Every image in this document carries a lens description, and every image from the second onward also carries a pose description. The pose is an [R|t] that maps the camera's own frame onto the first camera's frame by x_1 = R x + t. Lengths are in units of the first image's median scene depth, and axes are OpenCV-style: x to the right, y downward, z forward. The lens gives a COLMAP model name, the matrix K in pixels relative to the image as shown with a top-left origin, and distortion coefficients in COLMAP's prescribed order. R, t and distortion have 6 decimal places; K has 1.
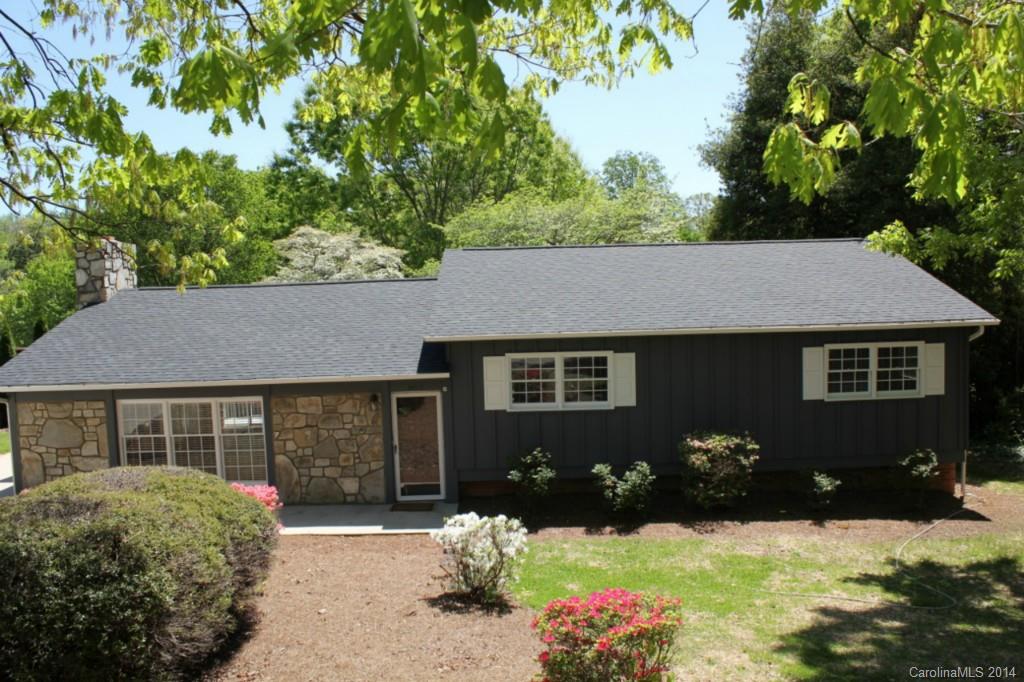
lens RADIAL K [[622.7, 0, 512.0], [0, 622.7, 341.0], [0, 0, 1]] dist [-0.096478, 0.037993]
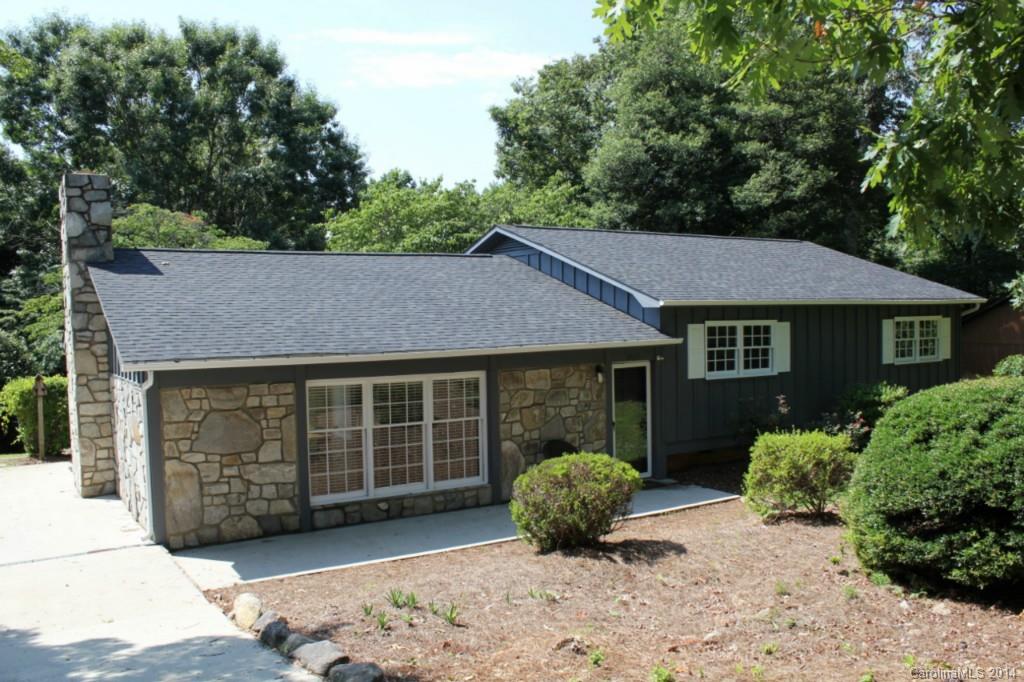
lens RADIAL K [[851.9, 0, 512.0], [0, 851.9, 341.0], [0, 0, 1]] dist [-0.159280, 0.129544]
pose [[0.858410, -0.001575, 0.512962, -0.955129], [-0.009828, 0.999761, 0.019516, 0.029095], [-0.512870, -0.021794, 0.858190, 0.017382]]
